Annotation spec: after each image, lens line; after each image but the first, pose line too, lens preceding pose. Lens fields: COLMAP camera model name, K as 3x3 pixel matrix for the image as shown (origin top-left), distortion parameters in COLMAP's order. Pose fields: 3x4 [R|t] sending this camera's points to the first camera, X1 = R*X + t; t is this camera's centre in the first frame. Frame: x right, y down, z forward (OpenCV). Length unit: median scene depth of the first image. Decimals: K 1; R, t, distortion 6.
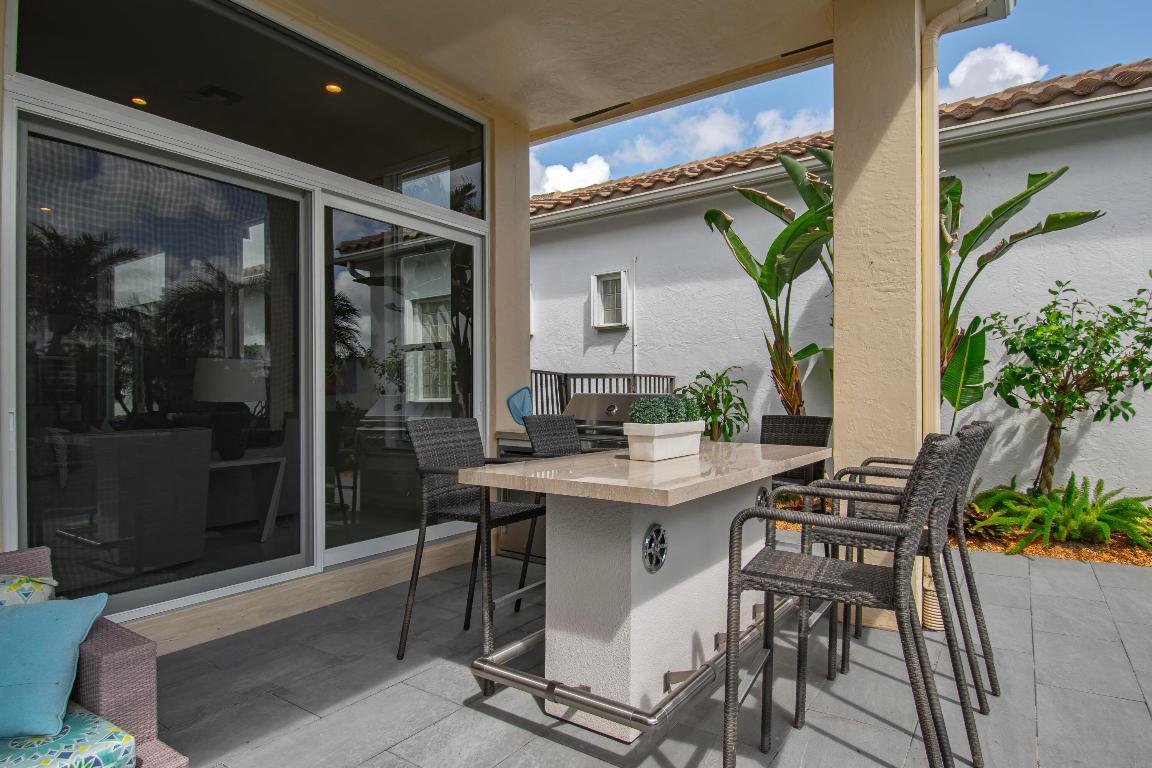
lens RADIAL K [[641.7, 0, 587.3], [0, 641.7, 394.0], [0, 0, 1]] dist [-0.003396, -0.001315]
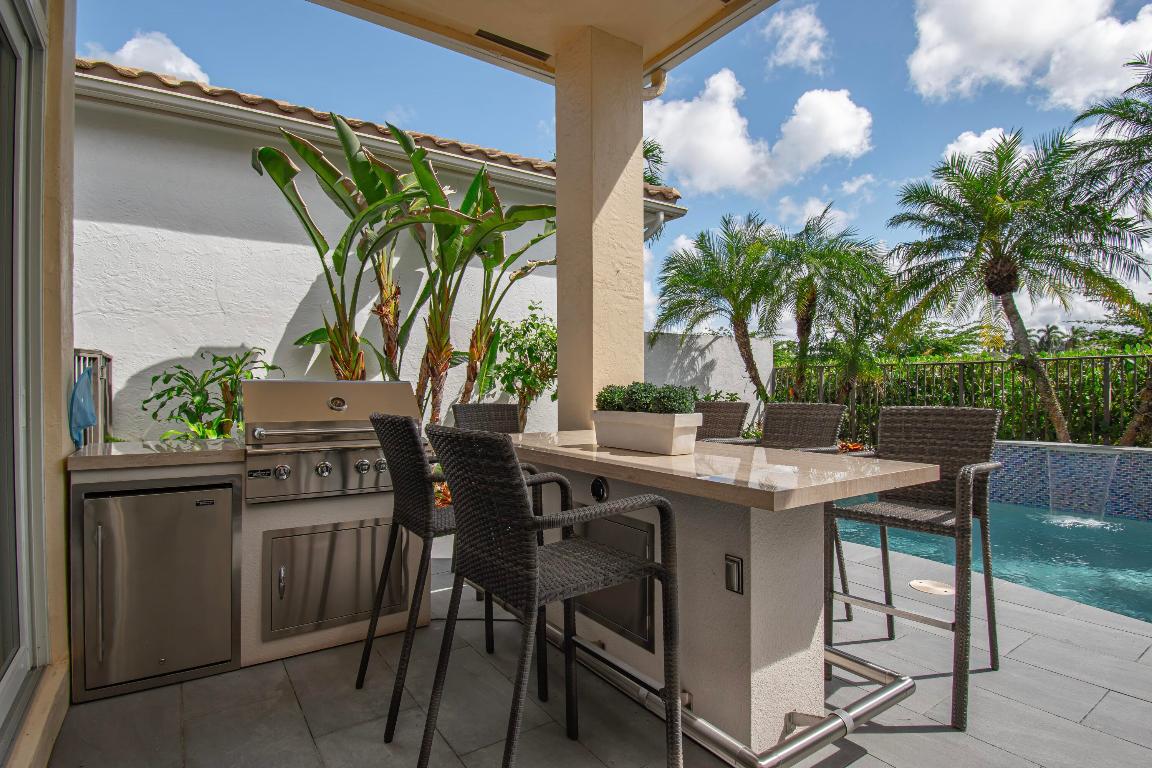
lens RADIAL K [[589.0, 0, 581.1], [0, 589.0, 387.2], [0, 0, 1]] dist [0.017676, -0.027392]
pose [[0.361295, -0.006337, 0.932430, -0.397138], [0.002202, 0.999980, 0.005942, 0.002328], [-0.932449, -0.000093, 0.361301, 0.438494]]
